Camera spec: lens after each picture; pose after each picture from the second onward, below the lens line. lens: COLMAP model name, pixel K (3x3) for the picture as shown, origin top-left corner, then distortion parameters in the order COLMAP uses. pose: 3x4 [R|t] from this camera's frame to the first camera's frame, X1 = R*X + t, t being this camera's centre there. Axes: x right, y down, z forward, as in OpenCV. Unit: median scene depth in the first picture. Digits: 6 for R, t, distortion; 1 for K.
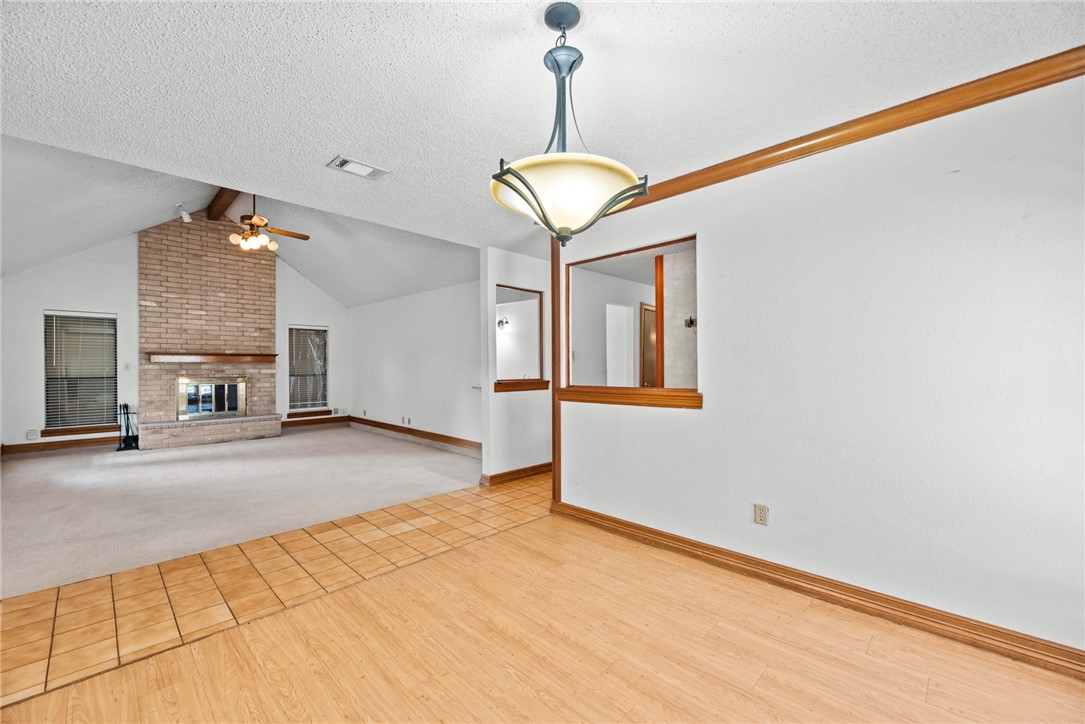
lens RADIAL K [[437.1, 0, 531.5], [0, 437.1, 369.2], [0, 0, 1]] dist [0.002764, -0.000276]
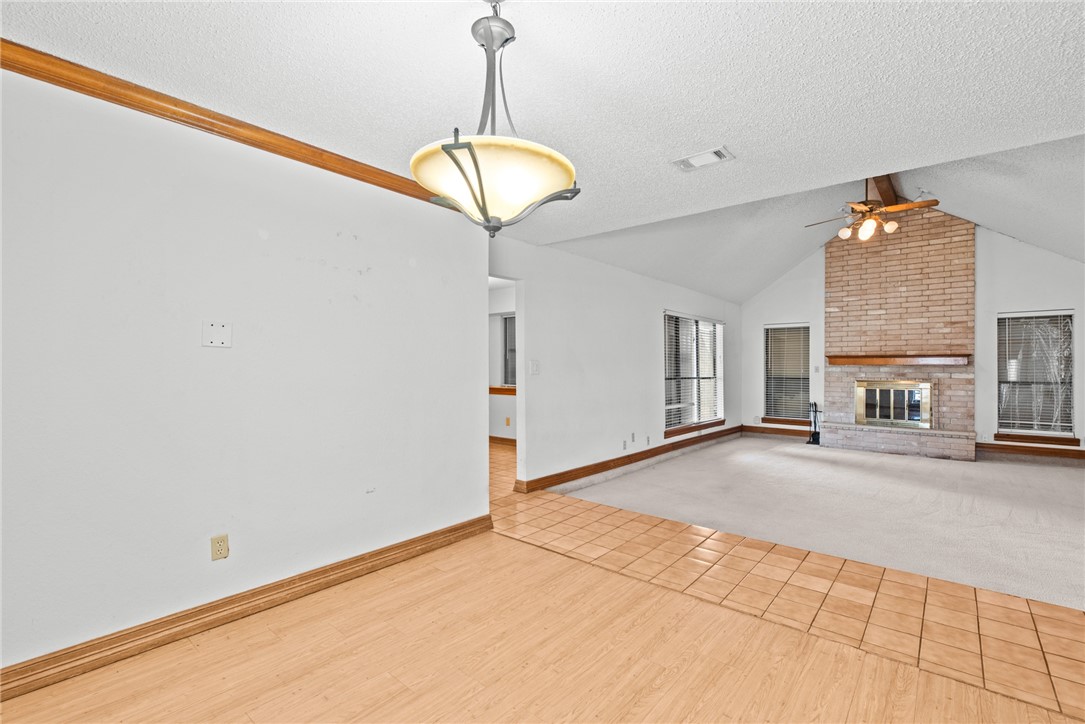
lens RADIAL K [[477.1, 0, 547.5], [0, 477.1, 367.4], [0, 0, 1]] dist [0.007694, -0.001177]
pose [[0.103743, 0.001432, -0.994603, 0.209179], [-0.012492, 0.999922, 0.000137, -0.001930], [0.994526, 0.012410, 0.103753, 0.198522]]
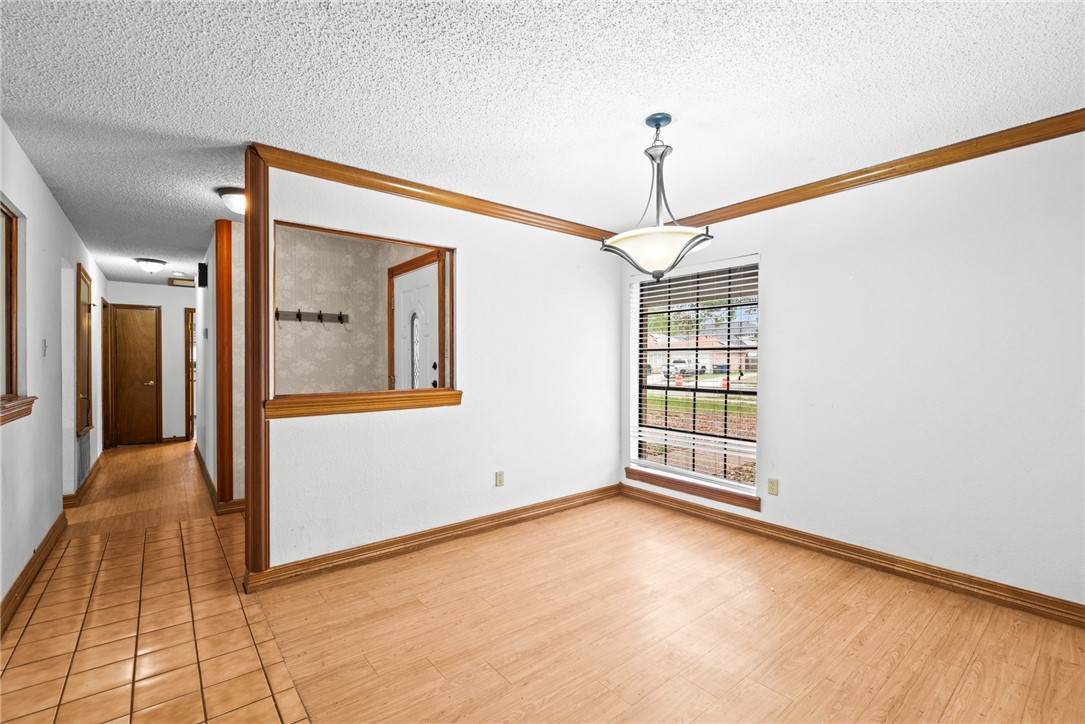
lens RADIAL K [[477.1, 0, 533.3], [0, 477.1, 368.6], [0, 0, 1]] dist [0.007694, -0.001177]
pose [[0.109029, -0.004622, 0.994028, -0.296316], [0.007342, 0.999966, 0.003845, -0.002535], [-0.994011, 0.006879, 0.109059, 0.242092]]
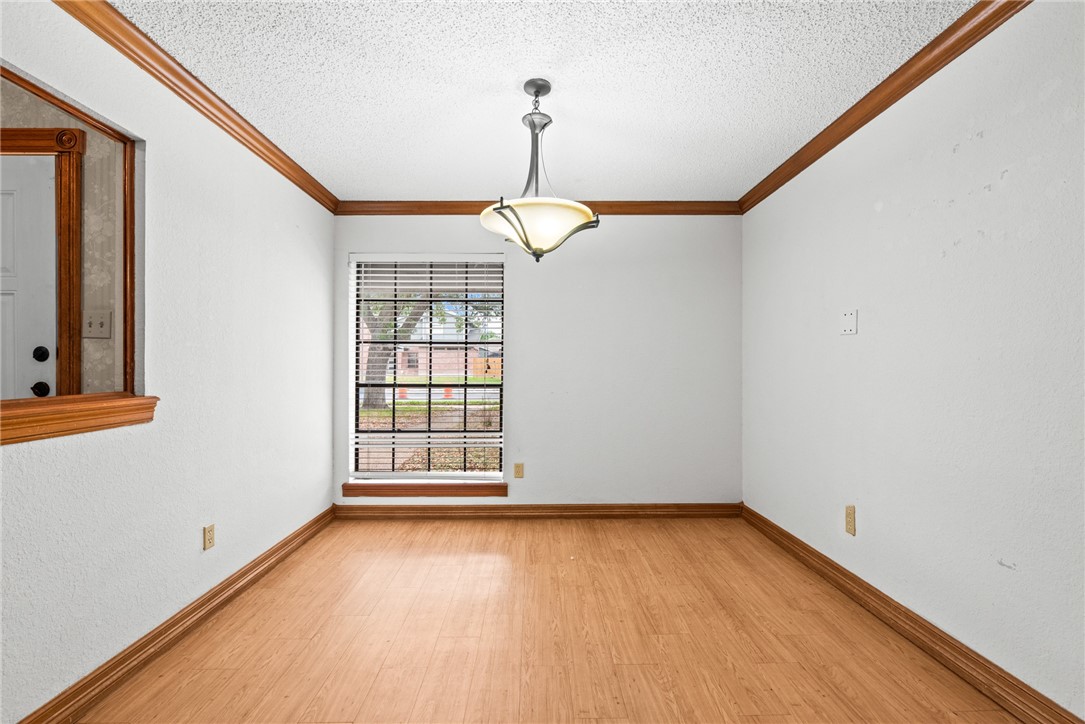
lens RADIAL K [[477.1, 0, 539.7], [0, 477.1, 367.2], [0, 0, 1]] dist [0.007694, -0.001177]
pose [[-0.719233, 0.009731, 0.694701, -0.182308], [0.014198, 0.999899, 0.000694, 0.006560], [-0.694624, 0.010363, -0.719298, 0.398277]]
